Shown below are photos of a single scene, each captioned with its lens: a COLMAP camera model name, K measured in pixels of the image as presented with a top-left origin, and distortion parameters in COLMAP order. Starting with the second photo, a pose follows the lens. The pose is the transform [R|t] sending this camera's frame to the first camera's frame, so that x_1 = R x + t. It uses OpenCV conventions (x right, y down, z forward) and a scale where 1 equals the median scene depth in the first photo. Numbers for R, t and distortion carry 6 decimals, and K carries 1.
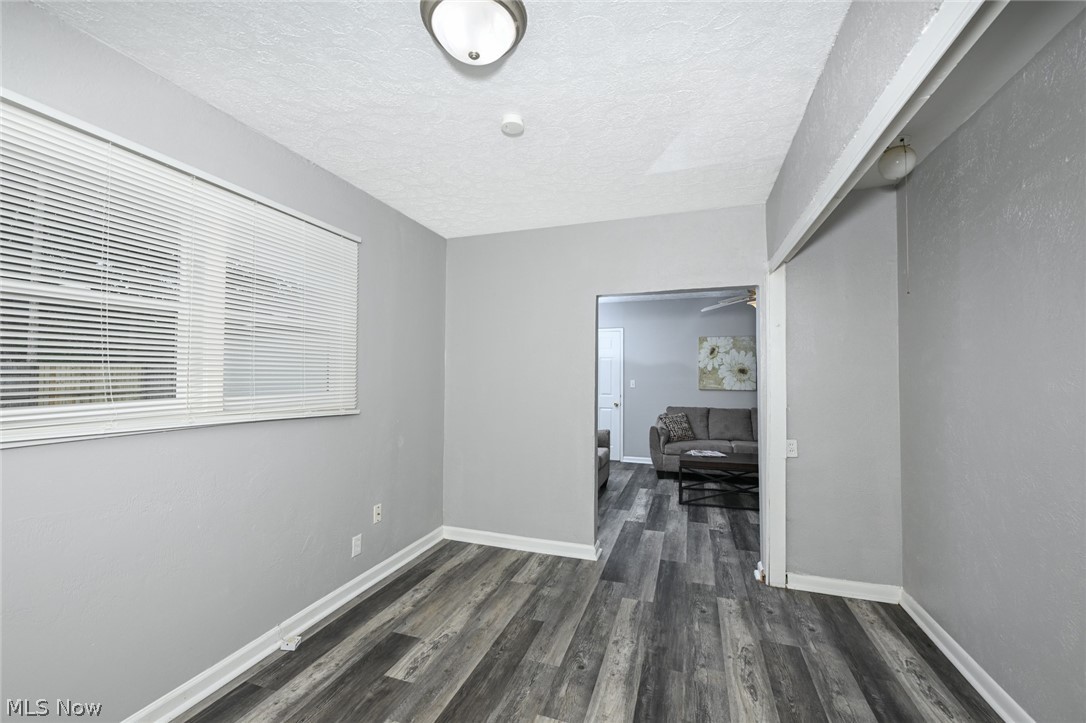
lens RADIAL K [[438.4, 0, 537.4], [0, 438.4, 361.8], [0, 0, 1]] dist [-0.000794, -0.000213]
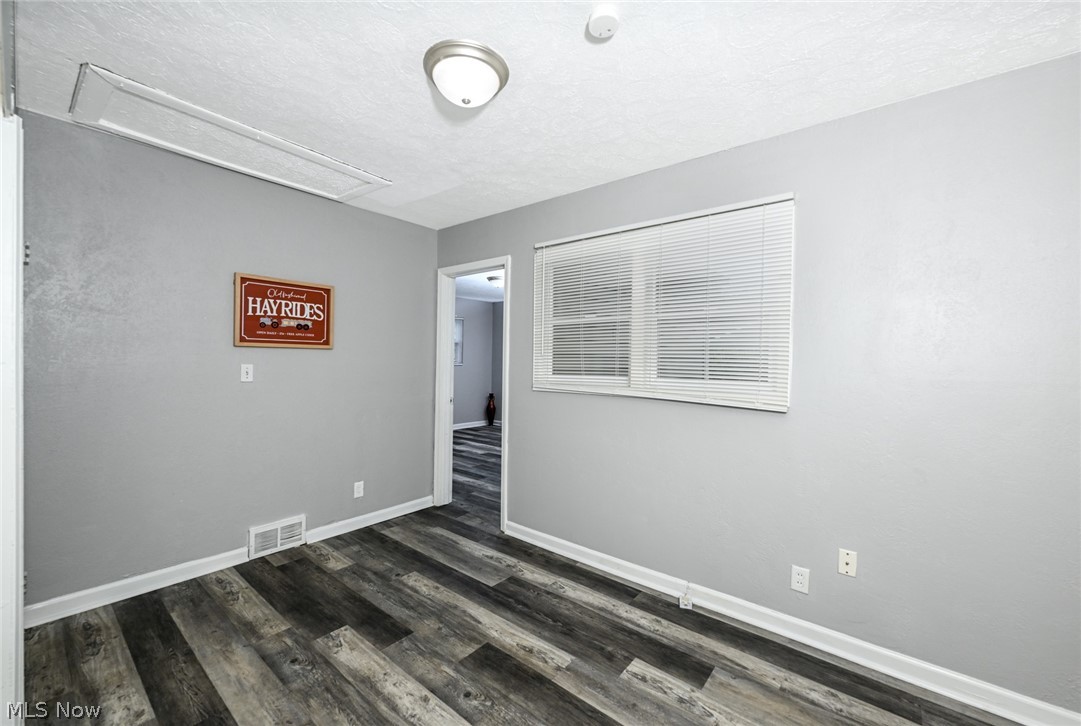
lens RADIAL K [[431.6, 0, 540.5], [0, 431.6, 363.0], [0, 0, 1]] dist [-0.000271, -0.000025]
pose [[-0.336292, 0.001696, -0.941756, 0.535566], [0.011335, 0.999933, -0.002247, 0.026014], [0.941690, -0.011430, -0.336288, 0.916228]]
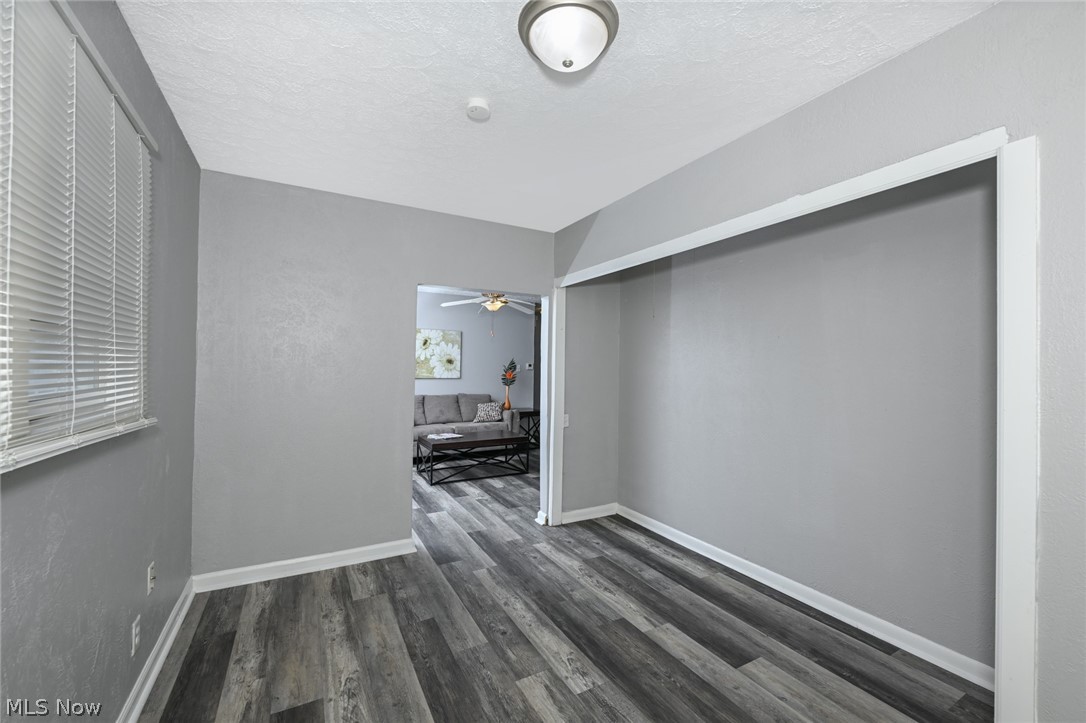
lens RADIAL K [[438.4, 0, 537.4], [0, 438.4, 361.8], [0, 0, 1]] dist [-0.000794, -0.000213]
pose [[0.674129, 0.010793, 0.738535, -0.546275], [-0.030031, 0.999467, 0.012806, 0.002999], [-0.738003, -0.030811, 0.674094, 0.183812]]
